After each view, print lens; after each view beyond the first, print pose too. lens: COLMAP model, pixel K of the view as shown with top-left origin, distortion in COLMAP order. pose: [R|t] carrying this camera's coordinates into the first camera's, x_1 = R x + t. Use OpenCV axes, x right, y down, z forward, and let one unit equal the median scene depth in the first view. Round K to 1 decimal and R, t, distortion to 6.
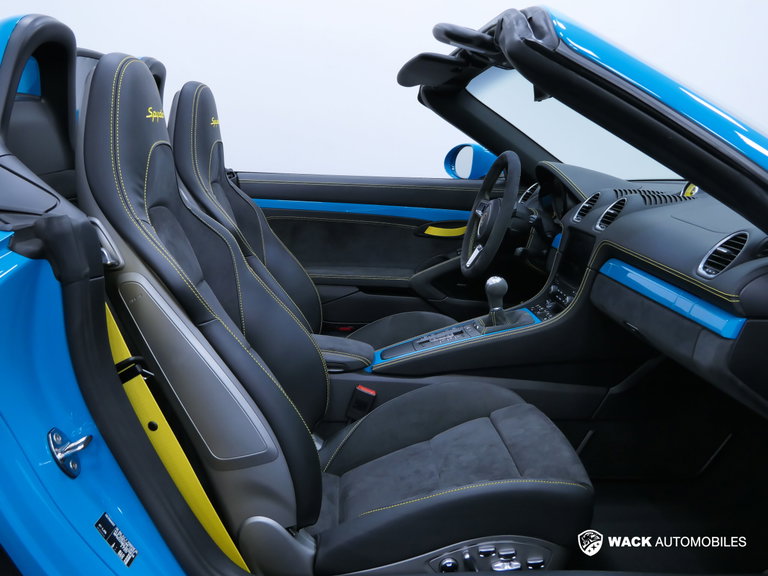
lens RADIAL K [[662.9, 0, 381.6], [0, 662.9, 290.7], [0, 0, 1]] dist [0.019298, 0.001470]
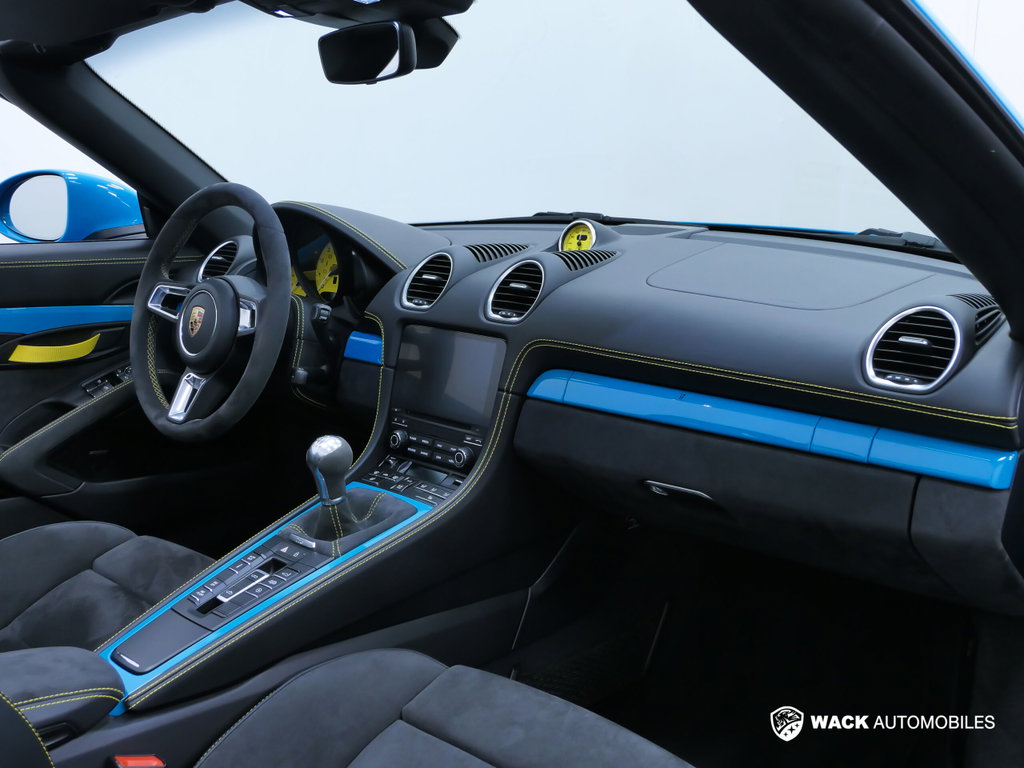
lens RADIAL K [[1056.1, 0, 513.4], [0, 1056.1, 379.3], [0, 0, 1]] dist [-0.015400, 0.000000]
pose [[0.758605, -0.155871, 0.632631, -0.210326], [0.163510, 0.985434, 0.046728, -0.075611], [-0.630700, 0.067993, 0.773042, 0.288873]]
